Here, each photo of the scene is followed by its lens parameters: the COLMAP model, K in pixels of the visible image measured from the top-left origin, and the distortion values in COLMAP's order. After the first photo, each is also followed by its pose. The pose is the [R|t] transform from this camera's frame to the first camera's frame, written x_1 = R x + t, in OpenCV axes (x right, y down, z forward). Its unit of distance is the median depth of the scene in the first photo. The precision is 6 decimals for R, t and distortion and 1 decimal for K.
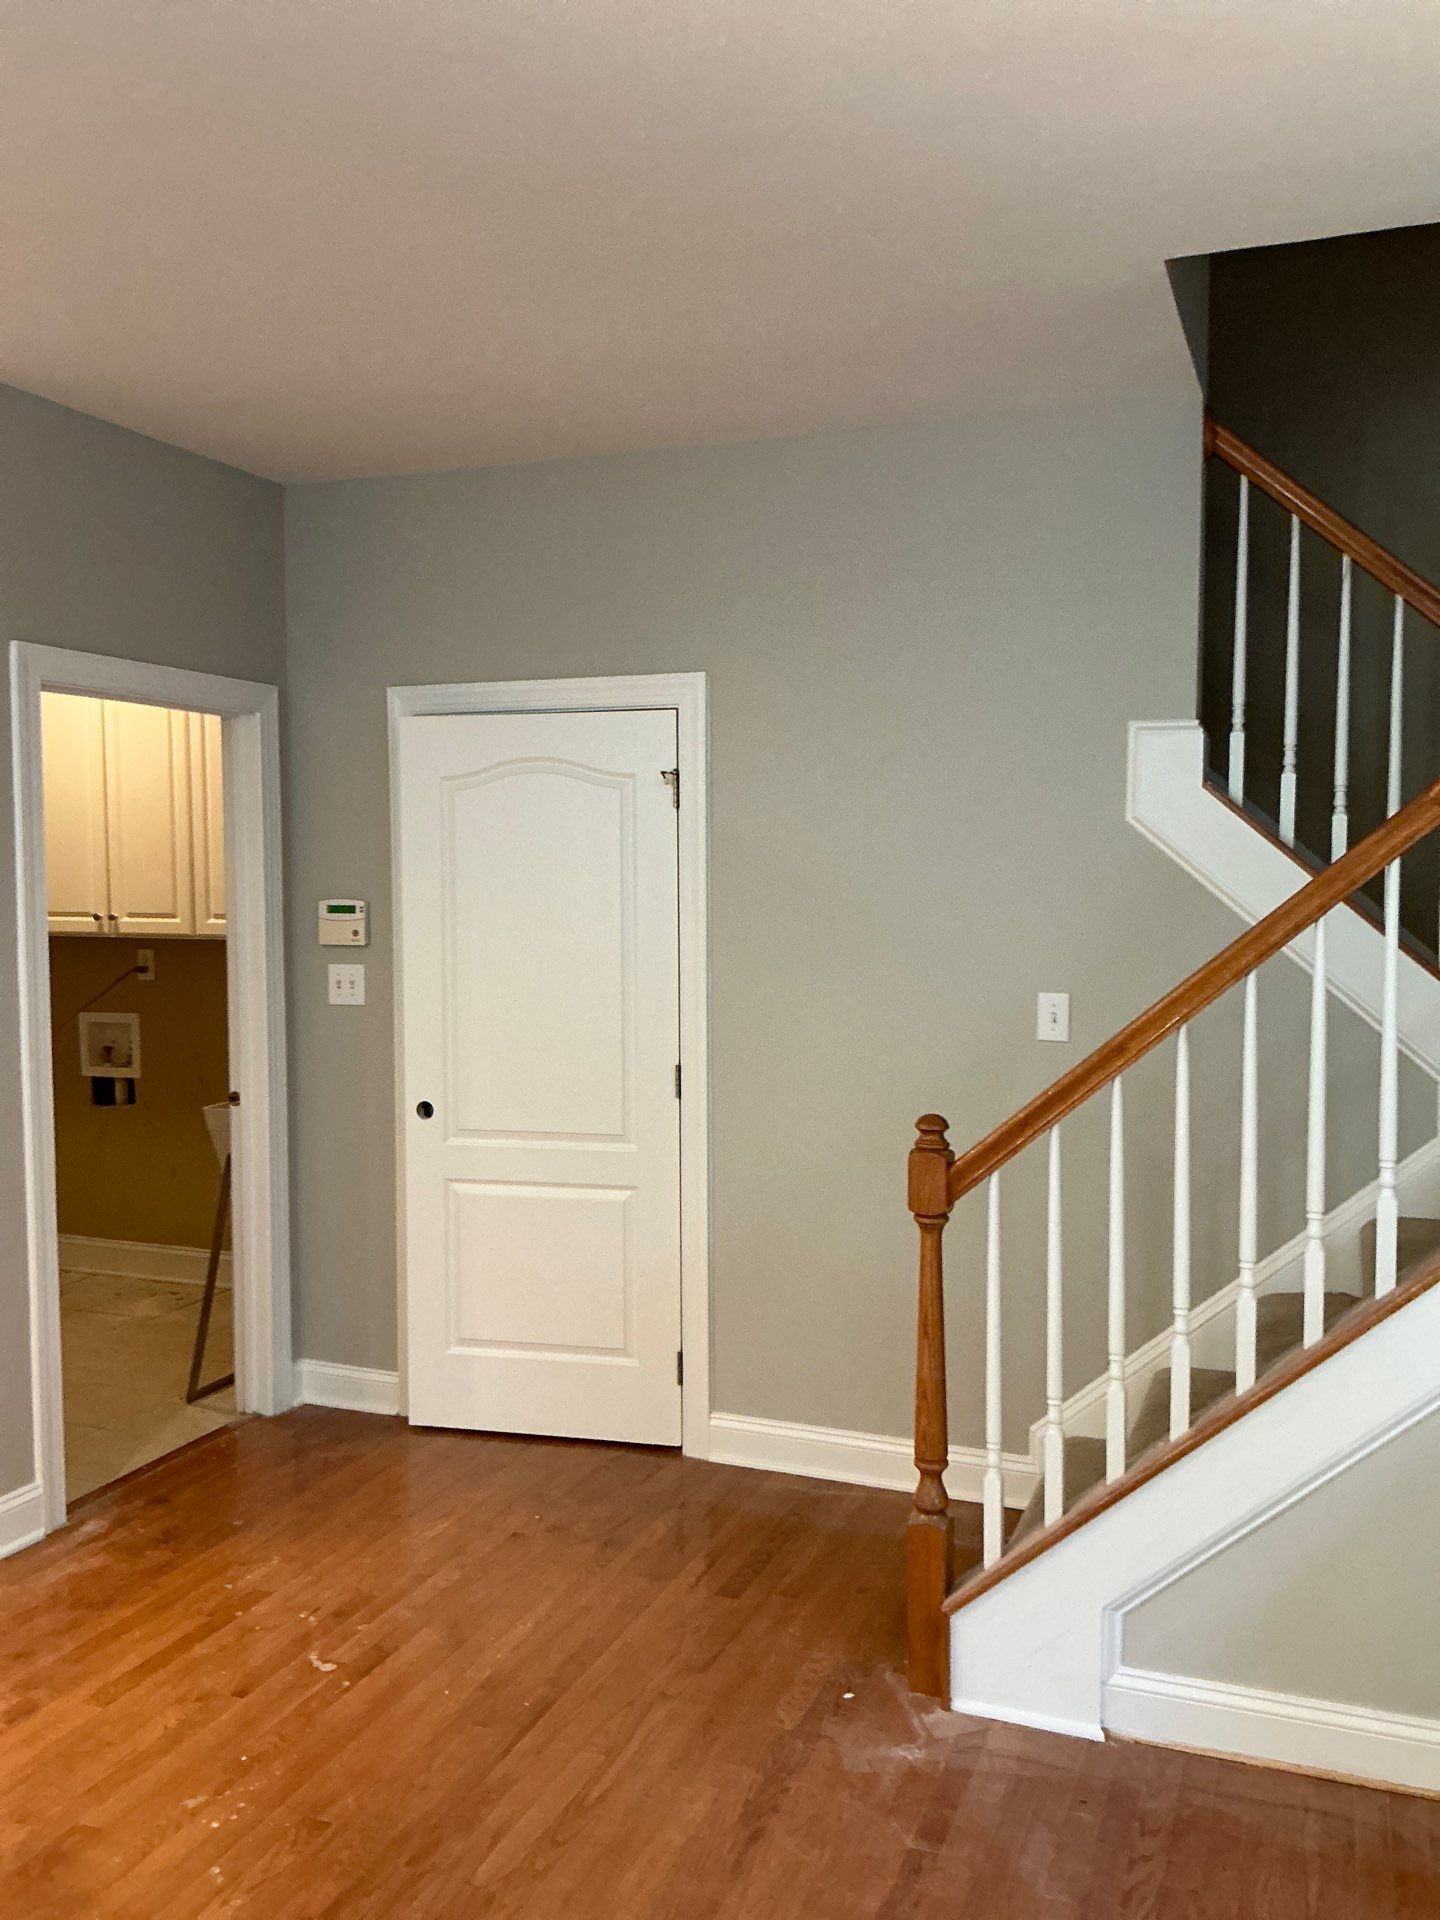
lens RADIAL K [[1583.7, 0, 720.0], [0, 1583.7, 960.0], [0, 0, 1]] dist [0.090791, -0.162274]
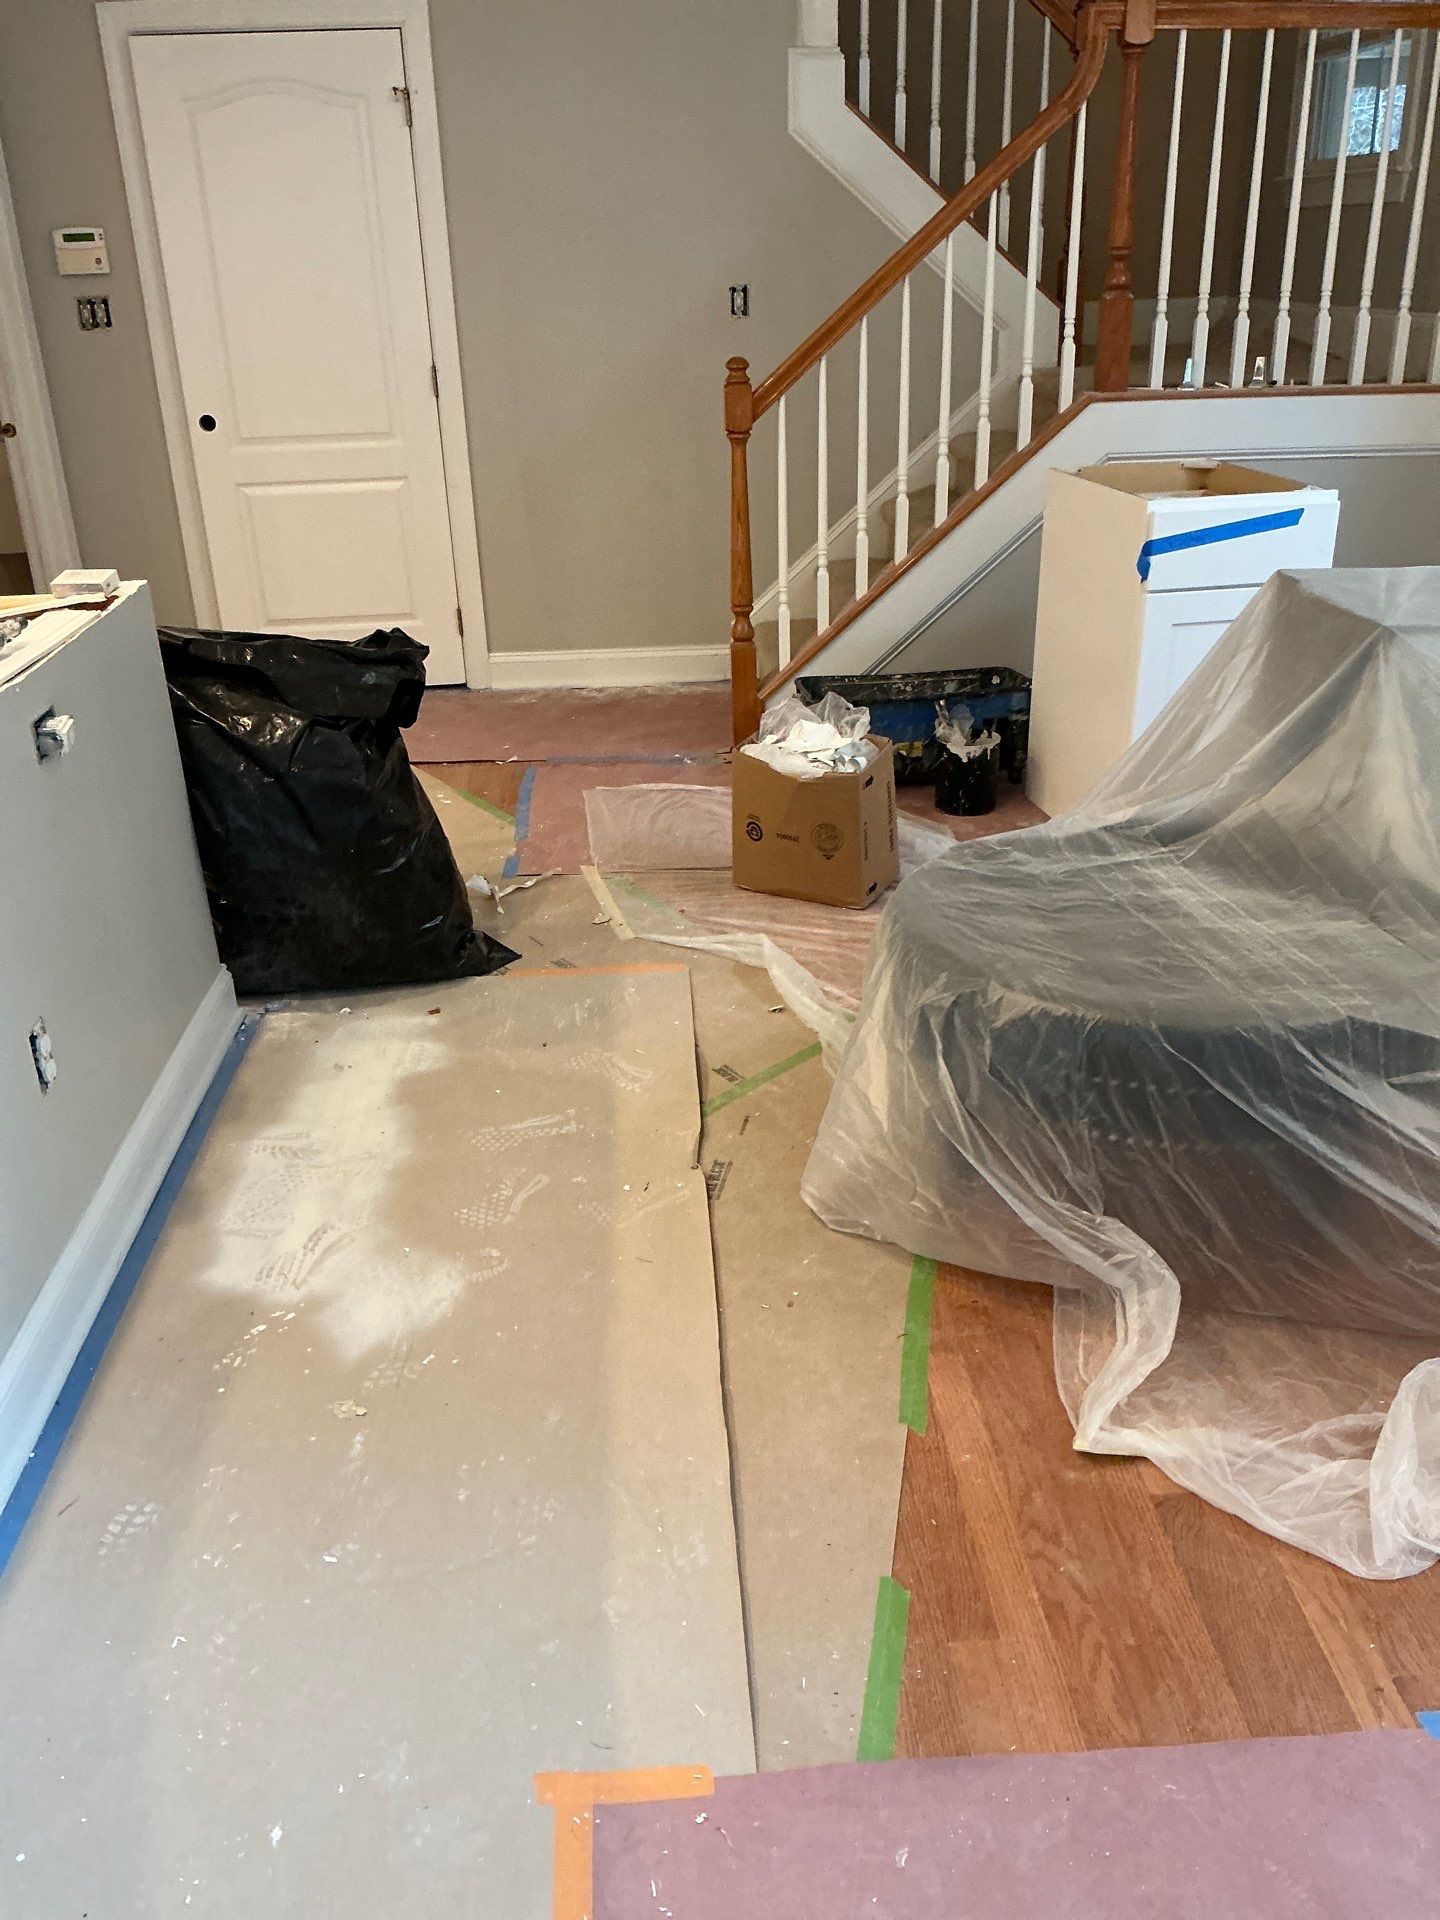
lens RADIAL K [[1576.1, 0, 723.1], [0, 1576.1, 950.6], [0, 0, 1]] dist [0.112372, -0.178207]
pose [[0.911651, -0.186447, 0.366237, -0.497353], [0.049127, 0.934215, 0.353310, 0.088077], [-0.408018, -0.304104, 0.860838, -0.383494]]
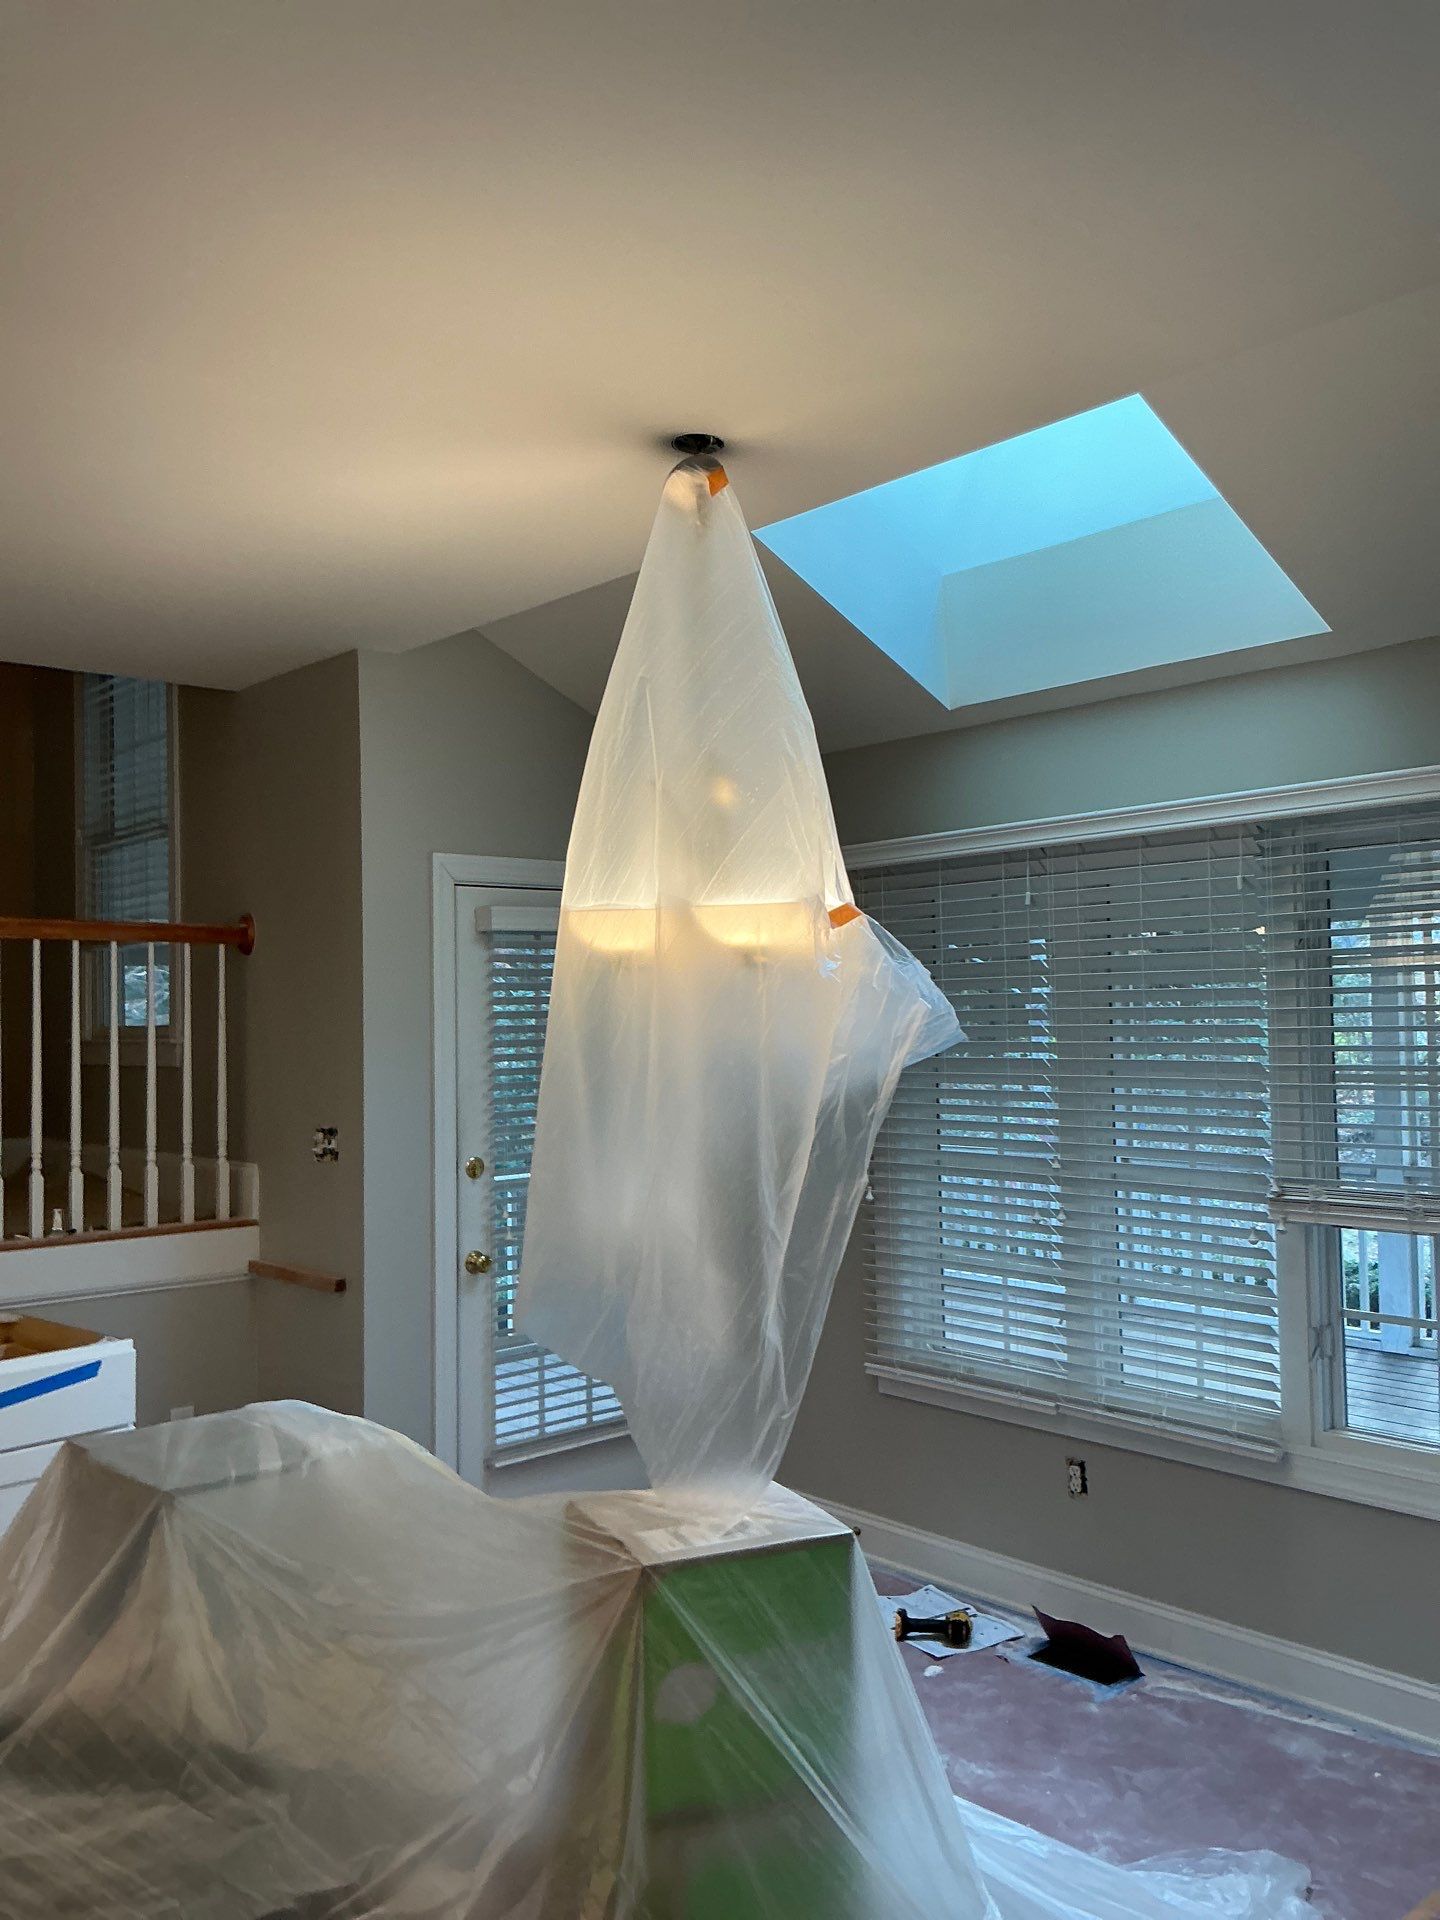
lens RADIAL K [[1583.7, 0, 720.0], [0, 1583.7, 960.0], [0, 0, 1]] dist [0.090791, -0.162274]
pose [[0.463862, 0.021005, 0.885658, -0.501748], [0.068154, 0.995910, -0.059316, 0.019091], [-0.883282, 0.087876, 0.460533, -0.468858]]
